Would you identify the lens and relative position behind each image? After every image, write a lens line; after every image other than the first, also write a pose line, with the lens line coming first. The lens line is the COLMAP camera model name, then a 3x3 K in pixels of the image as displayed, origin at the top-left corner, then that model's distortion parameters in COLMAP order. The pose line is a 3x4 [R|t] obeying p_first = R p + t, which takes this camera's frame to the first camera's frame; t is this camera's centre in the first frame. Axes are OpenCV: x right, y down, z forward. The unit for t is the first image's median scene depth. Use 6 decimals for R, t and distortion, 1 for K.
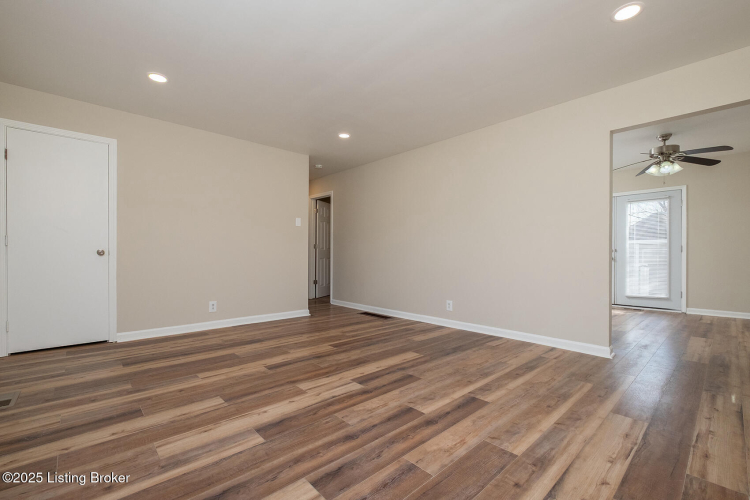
lens RADIAL K [[328.1, 0, 378.5], [0, 328.1, 251.8], [0, 0, 1]] dist [-0.002276, -0.000529]
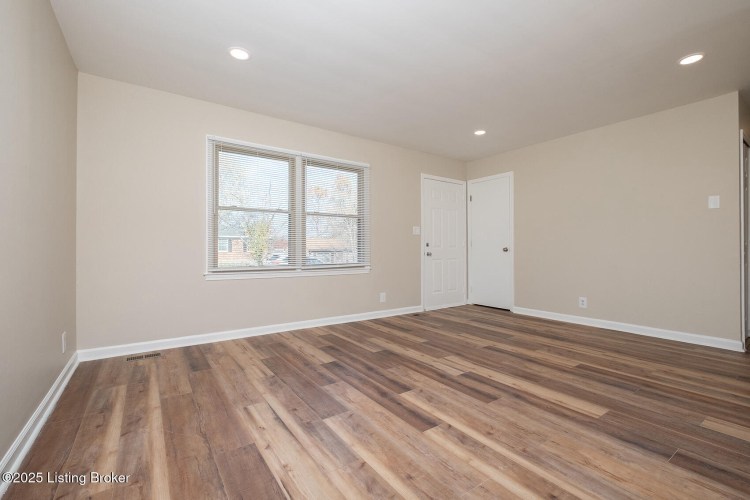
lens RADIAL K [[326.5, 0, 375.0], [0, 326.5, 250.0], [0, 0, 1]] dist [-0.002146, -0.000194]
pose [[-0.133694, -0.003999, -0.991015, 1.022166], [0.003778, 0.999983, -0.004545, 0.009690], [0.991015, -0.004352, -0.133676, 0.876356]]
